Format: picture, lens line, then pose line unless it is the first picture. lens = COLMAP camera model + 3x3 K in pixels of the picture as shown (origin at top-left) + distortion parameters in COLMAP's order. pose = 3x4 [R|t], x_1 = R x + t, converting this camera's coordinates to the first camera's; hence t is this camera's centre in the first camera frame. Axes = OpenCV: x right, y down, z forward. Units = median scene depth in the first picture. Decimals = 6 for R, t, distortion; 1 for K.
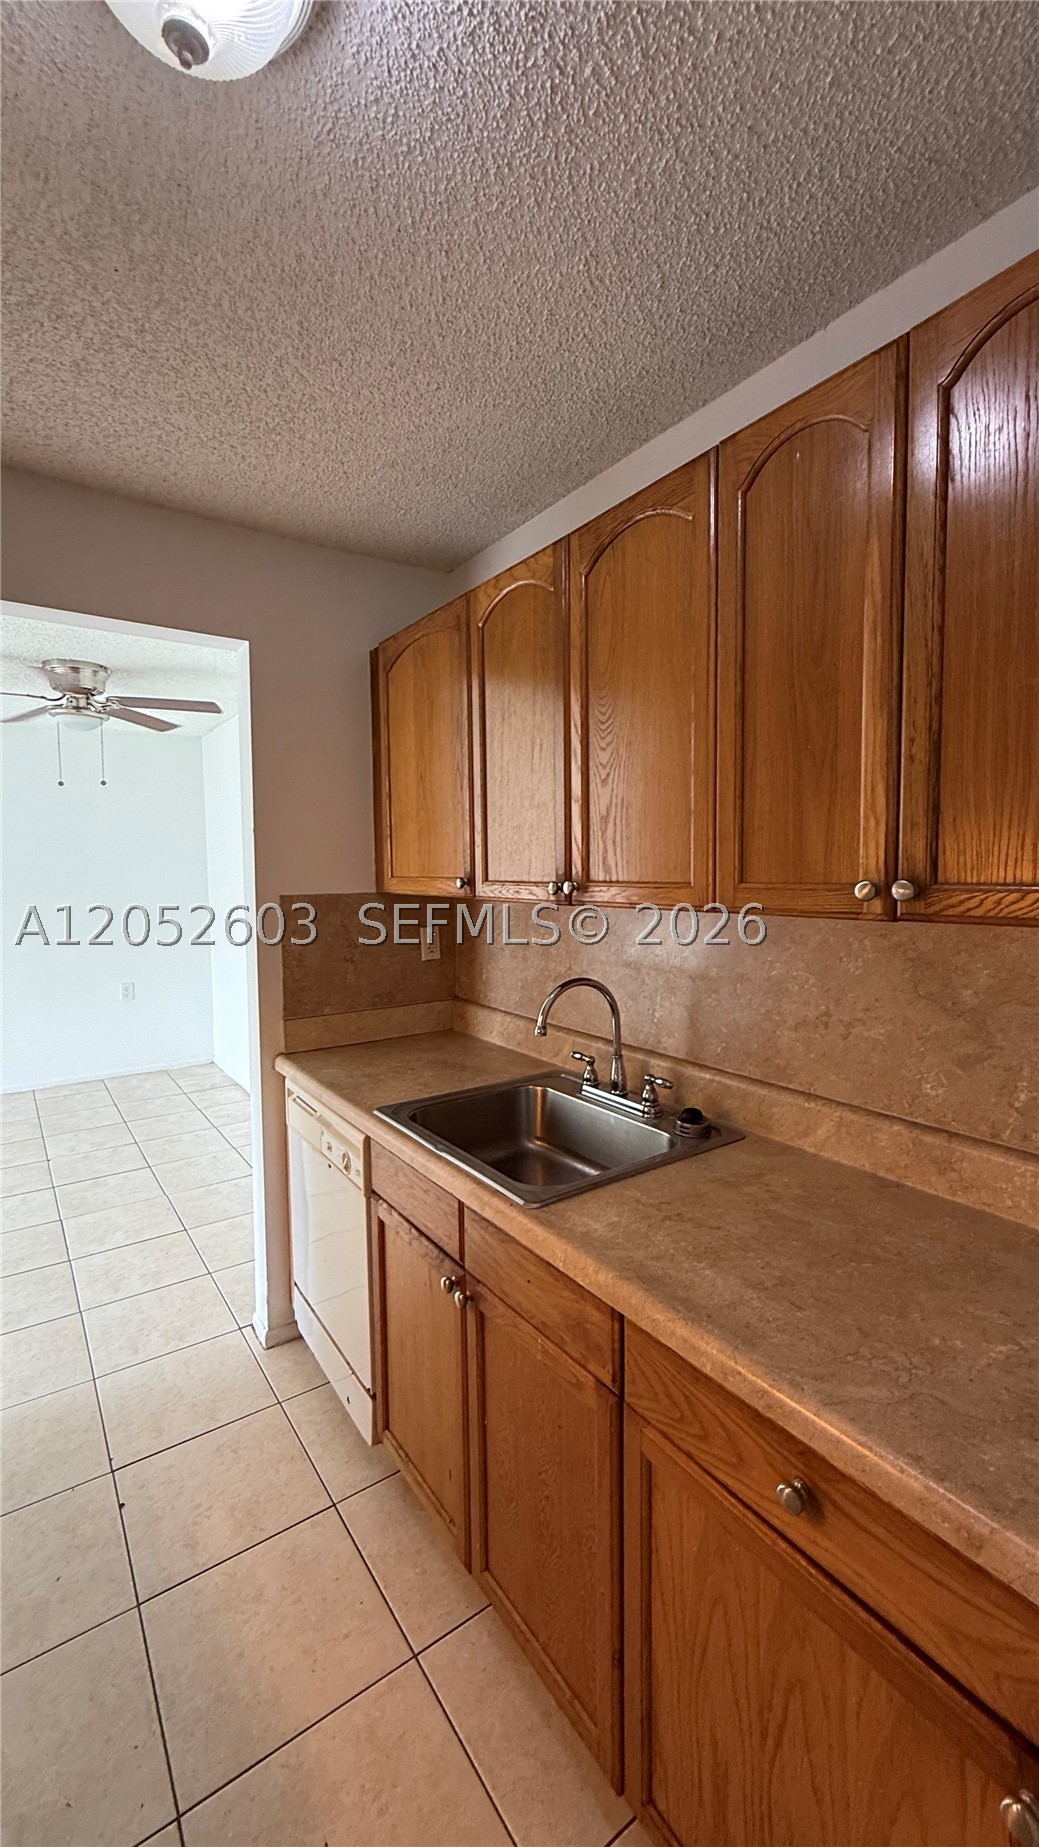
lens RADIAL K [[744.8, 0, 526.0], [0, 744.8, 921.0], [0, 0, 1]] dist [-0.001168, 0.001750]
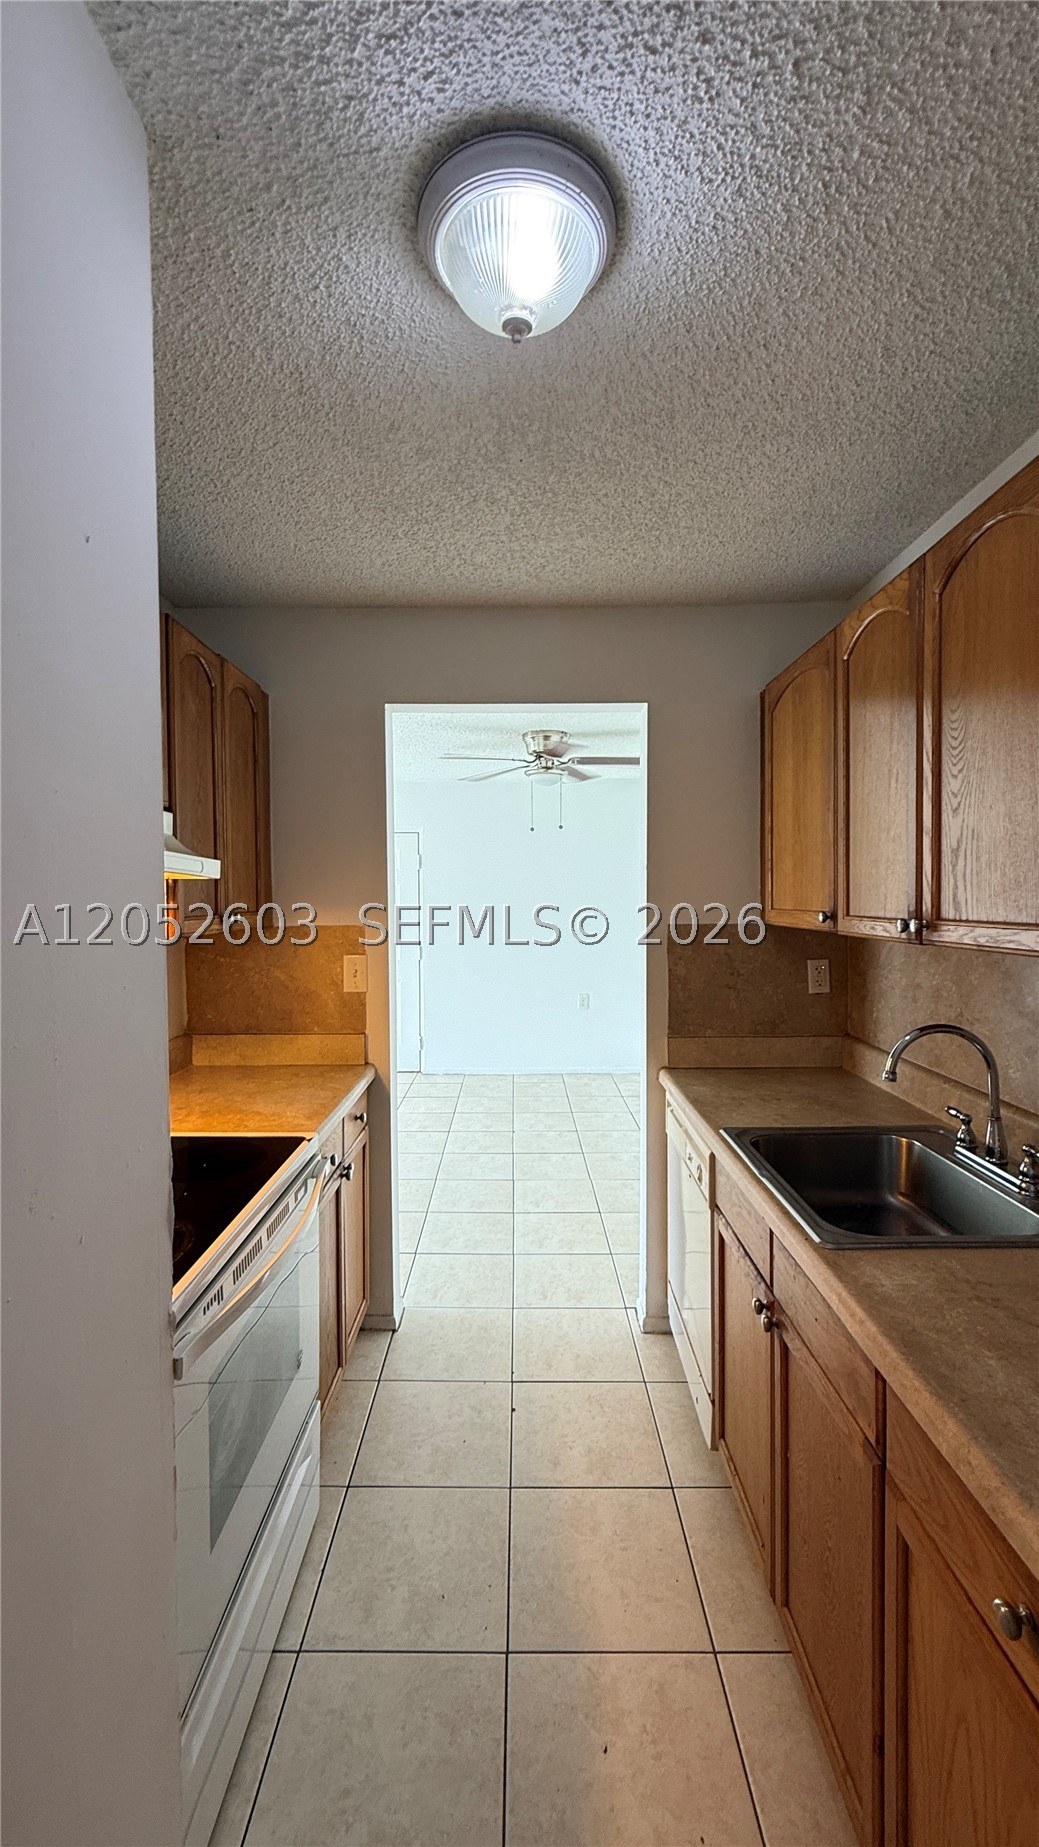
lens RADIAL K [[744.8, 0, 521.8], [0, 744.8, 921.6], [0, 0, 1]] dist [-0.001168, 0.001750]
pose [[0.817011, 0.021268, -0.576229, 0.166245], [-0.040255, 0.998985, -0.020205, -0.009538], [0.575215, 0.039704, 0.817038, -0.044867]]
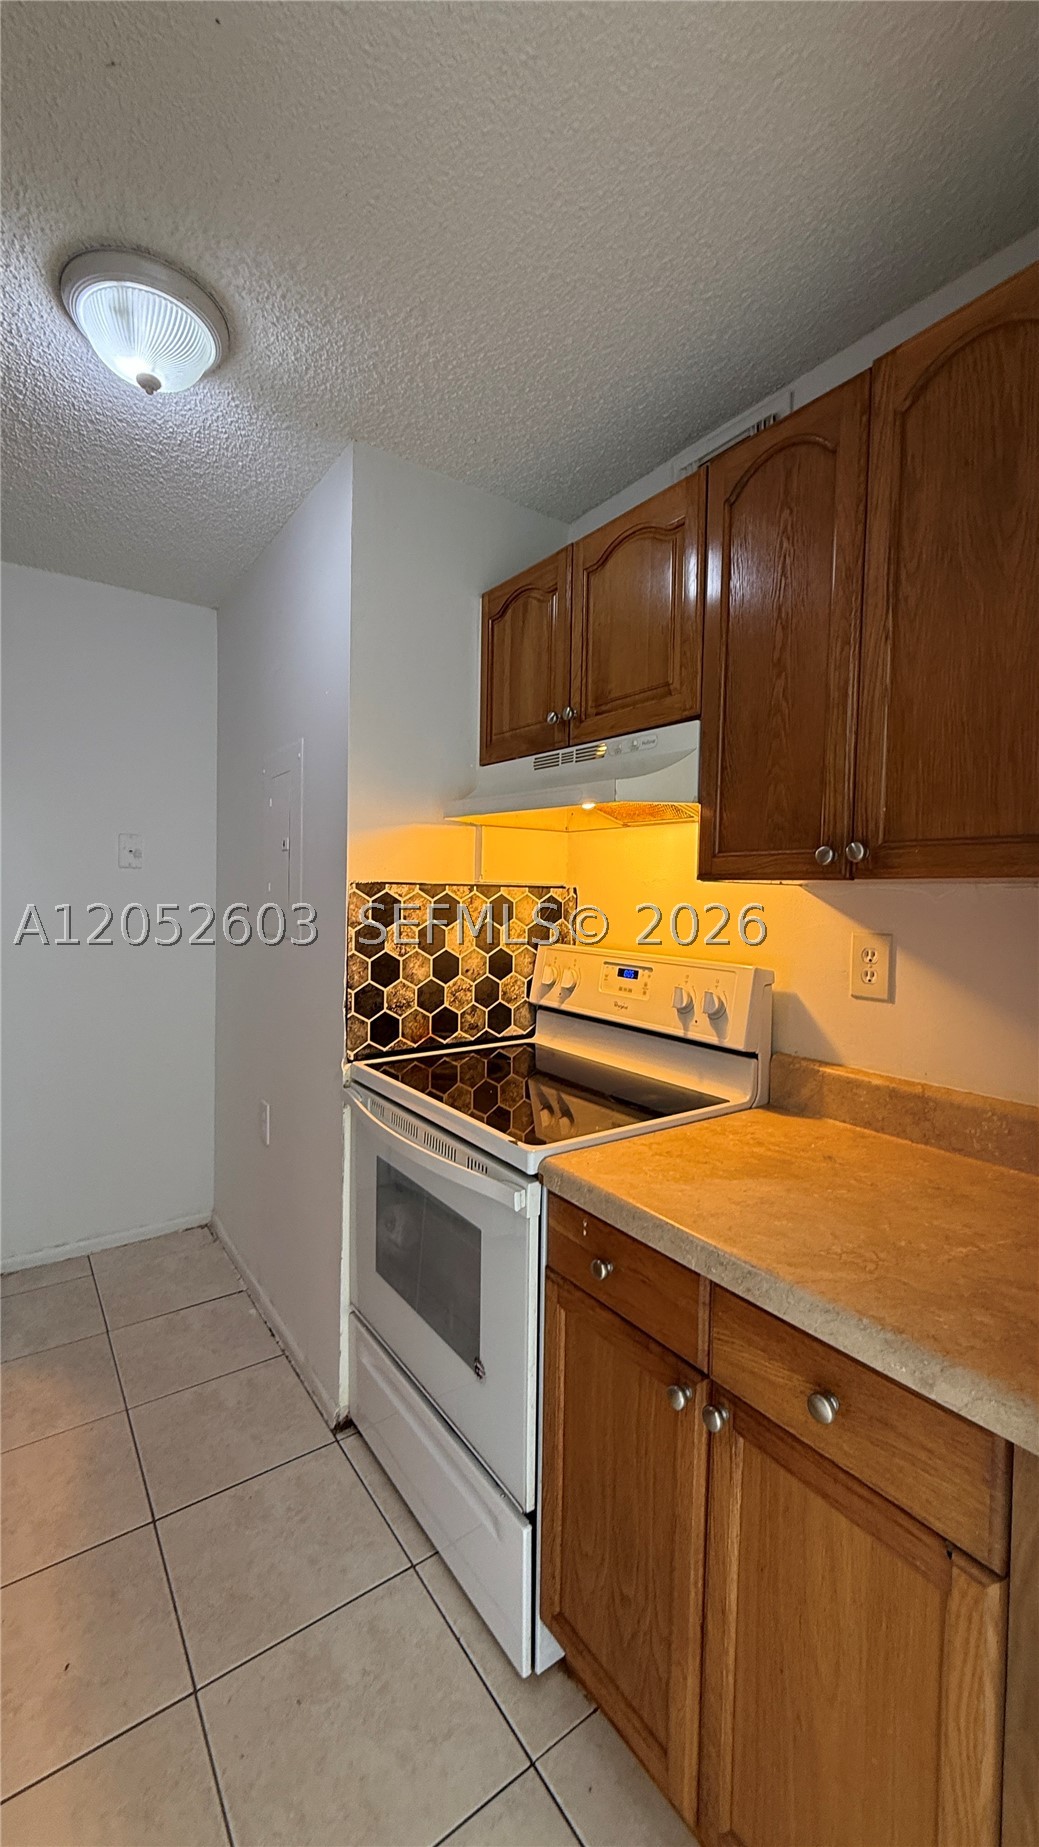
lens RADIAL K [[744.8, 0, 521.6], [0, 744.8, 918.6], [0, 0, 1]] dist [-0.001168, 0.001750]
pose [[-0.999917, -0.012681, 0.002418, -0.602365], [-0.012384, 0.995125, 0.097840, -0.021918], [-0.003647, 0.097802, -0.995199, 1.275860]]
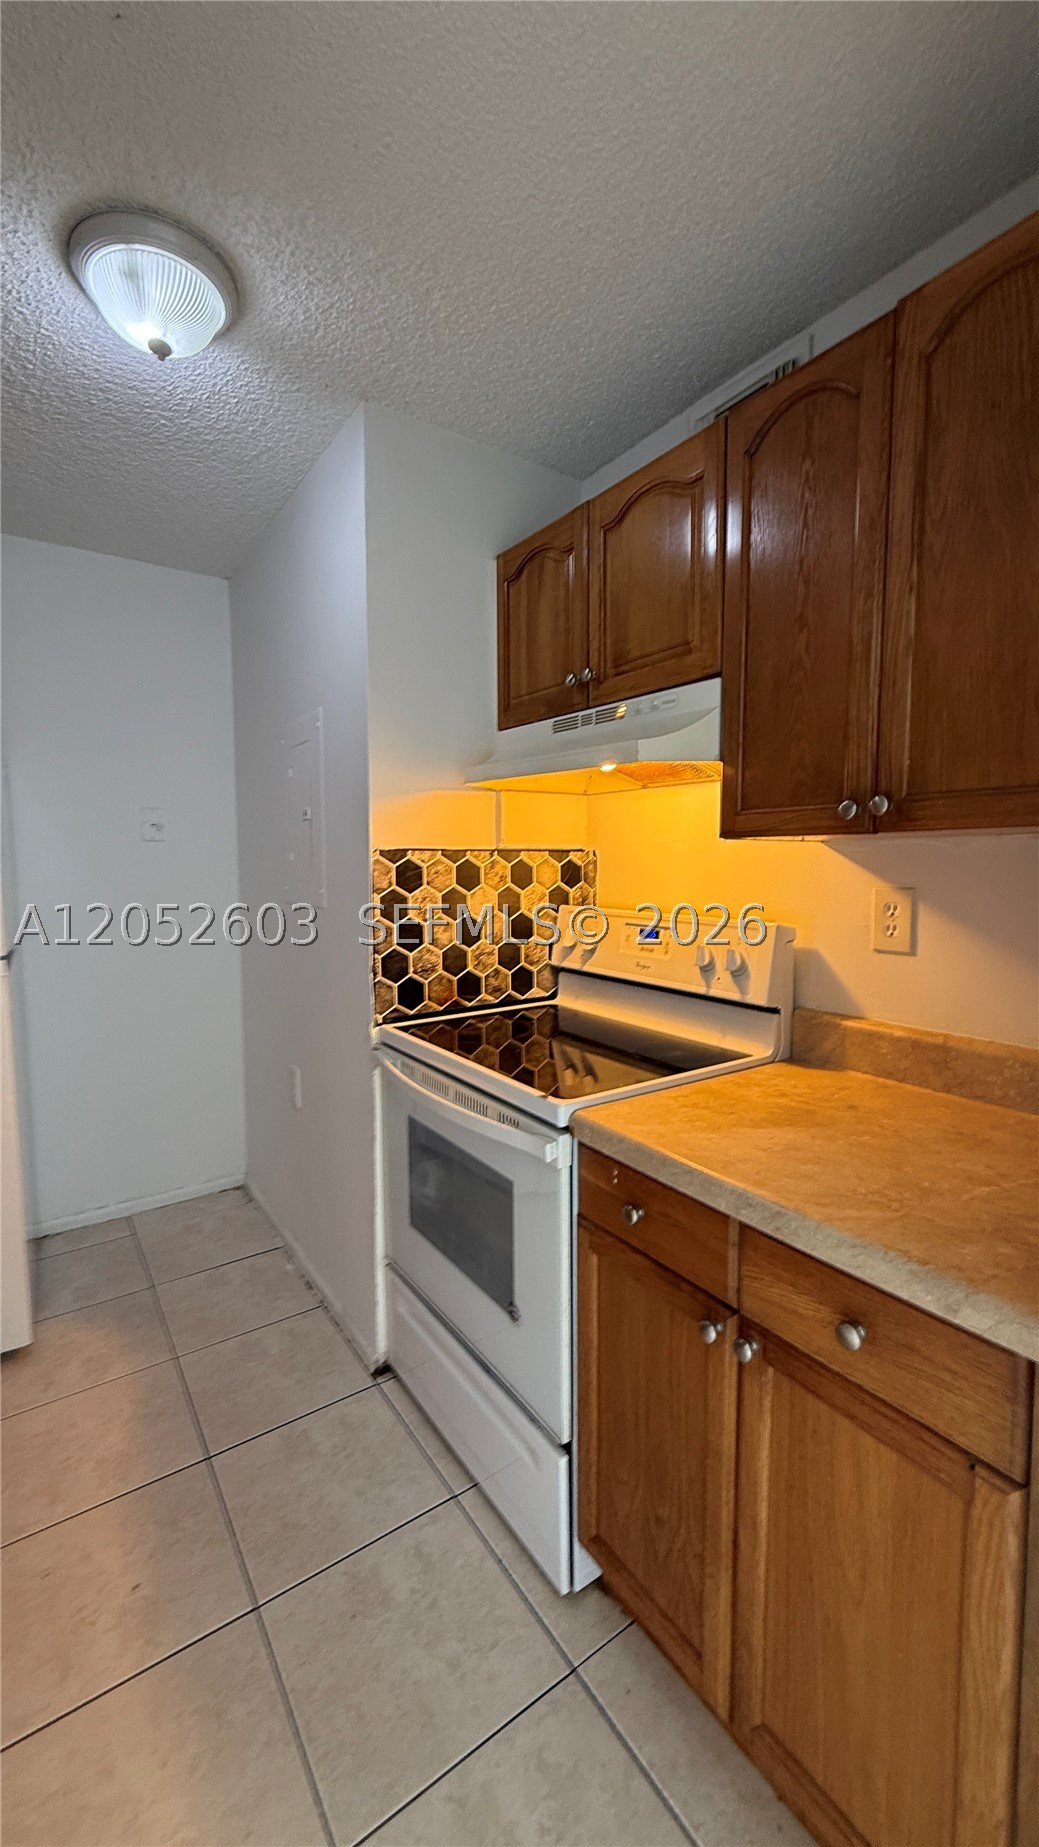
lens RADIAL K [[744.8, 0, 520.9], [0, 744.8, 918.7], [0, 0, 1]] dist [-0.001168, 0.001750]
pose [[-0.999758, 0.007032, 0.020854, -0.590046], [0.009907, 0.989938, 0.141151, -0.017251], [-0.019651, 0.141324, -0.989768, 1.290253]]
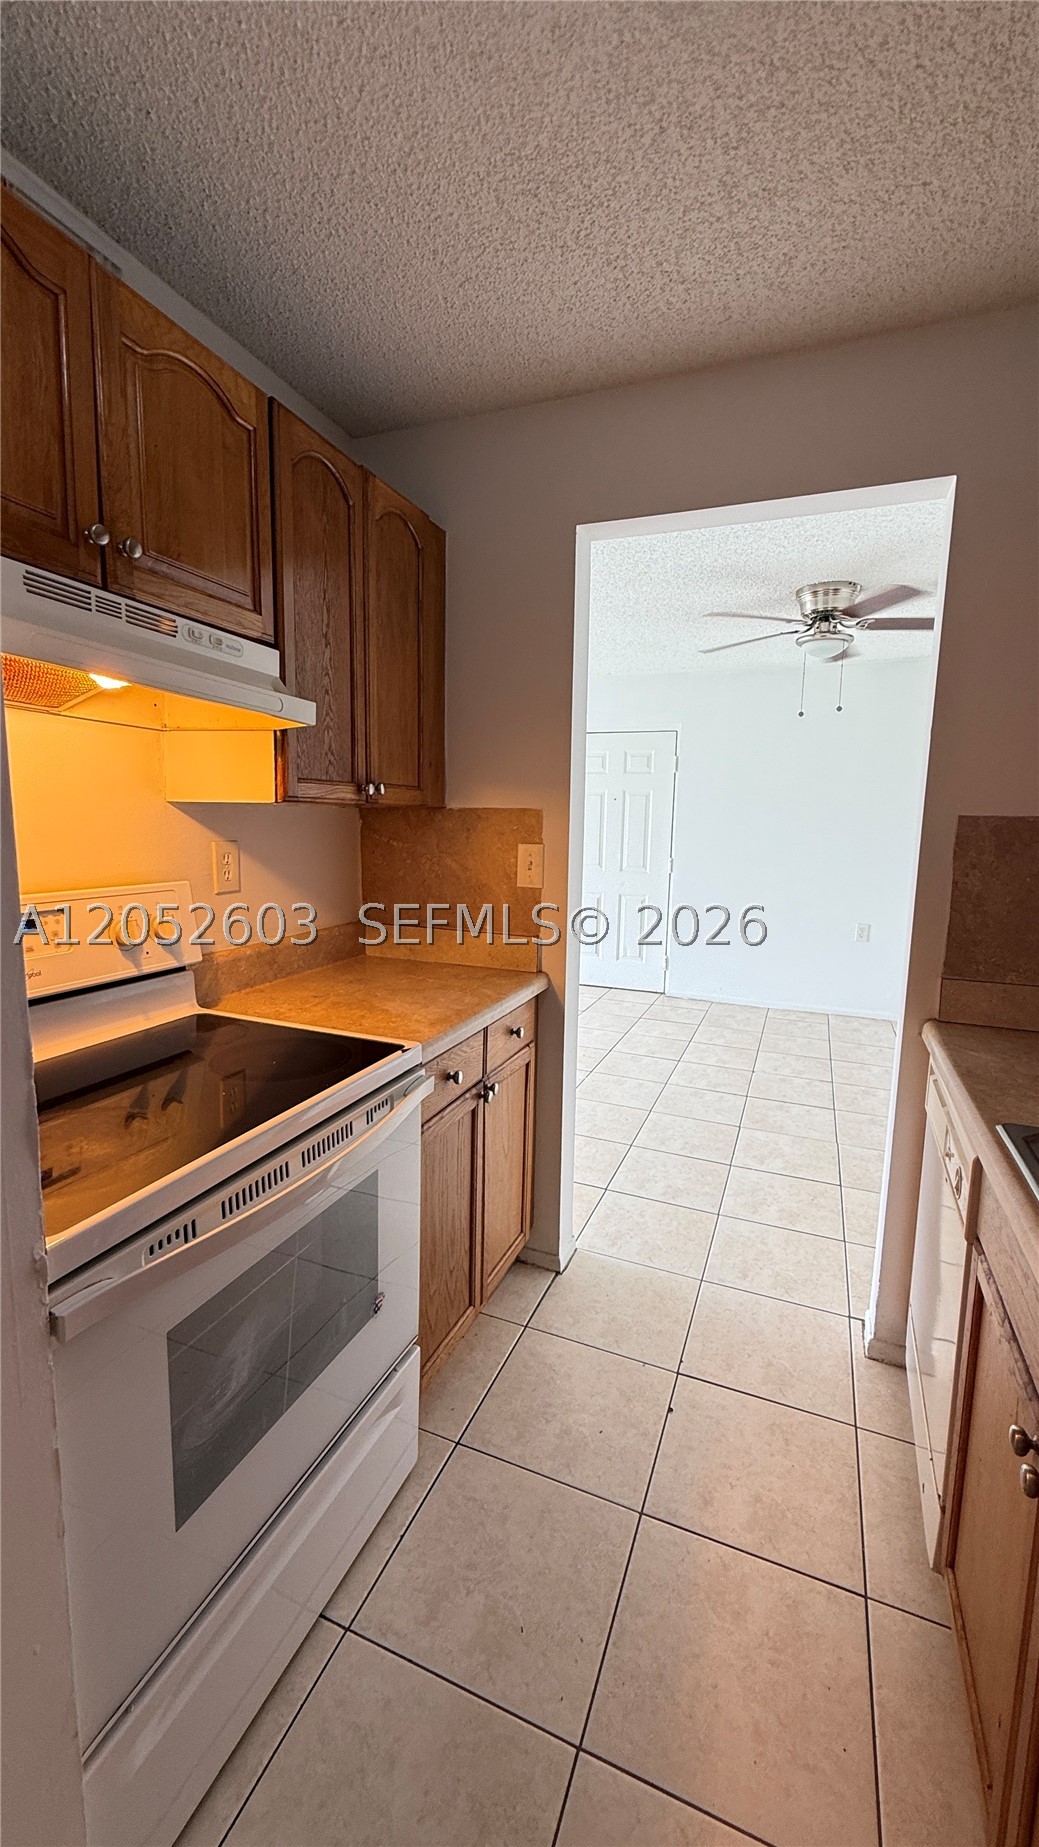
lens RADIAL K [[744.8, 0, 518.7], [0, 744.8, 921.0], [0, 0, 1]] dist [-0.001168, 0.001750]
pose [[0.540311, 0.134337, -0.830673, 0.093287], [-0.081538, 0.990887, 0.107211, 0.034160], [0.837505, 0.009804, 0.546341, 0.260022]]
